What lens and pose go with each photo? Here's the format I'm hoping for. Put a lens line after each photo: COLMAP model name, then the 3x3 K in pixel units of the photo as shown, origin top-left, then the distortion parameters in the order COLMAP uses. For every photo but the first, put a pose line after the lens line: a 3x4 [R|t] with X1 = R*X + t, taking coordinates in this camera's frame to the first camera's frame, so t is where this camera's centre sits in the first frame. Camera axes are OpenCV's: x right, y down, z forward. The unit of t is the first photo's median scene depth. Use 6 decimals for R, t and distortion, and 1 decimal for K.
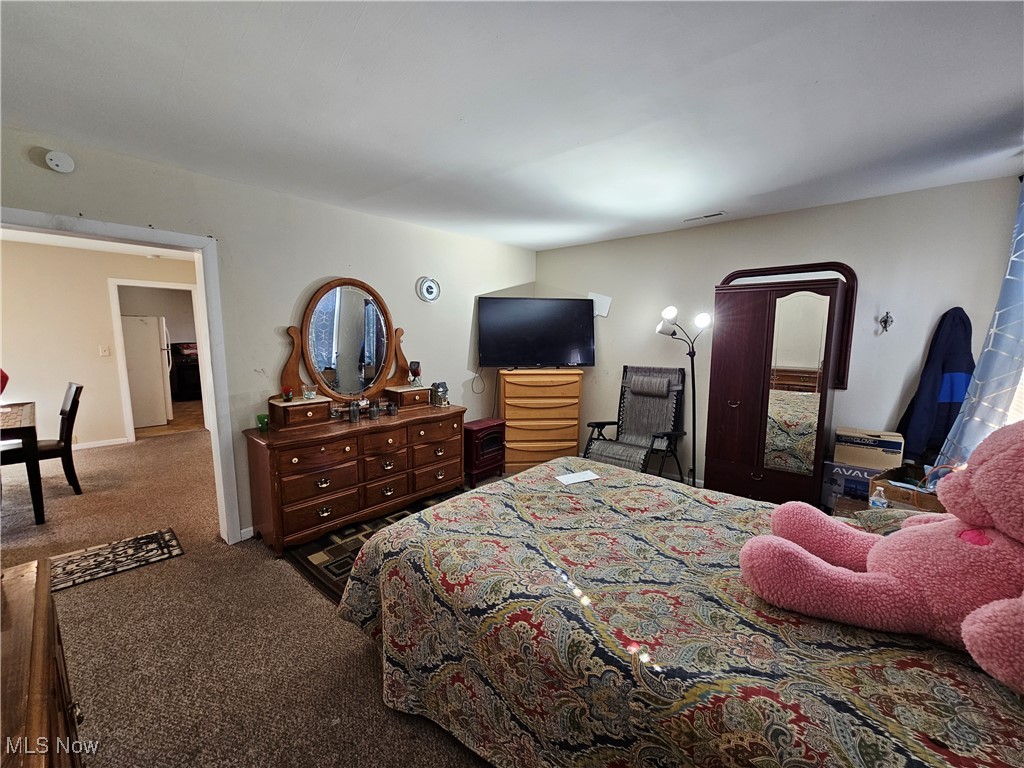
lens RADIAL K [[420.0, 0, 513.0], [0, 420.0, 384.3], [0, 0, 1]] dist [0.002365, -0.000927]
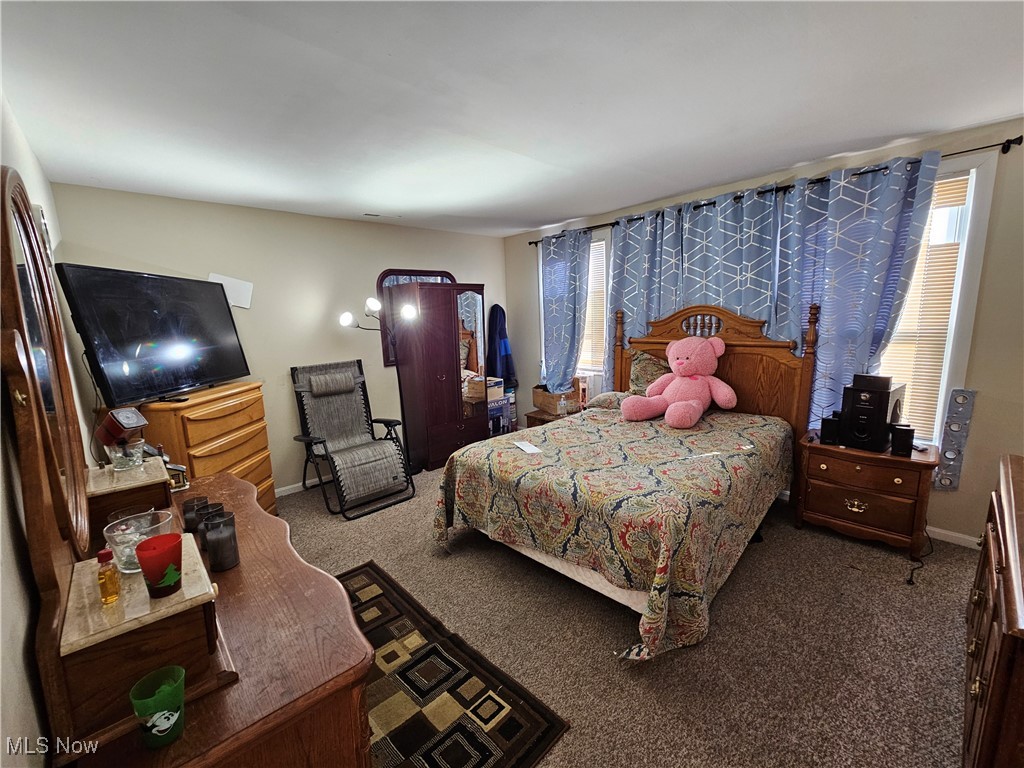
lens RADIAL K [[420.0, 0, 512.9], [0, 420.0, 384.5], [0, 0, 1]] dist [0.002365, -0.000927]
pose [[0.102384, -0.169920, 0.980125, -1.152301], [0.160312, 0.975242, 0.152327, -0.154273], [-0.981742, 0.141530, 0.127090, 1.064176]]
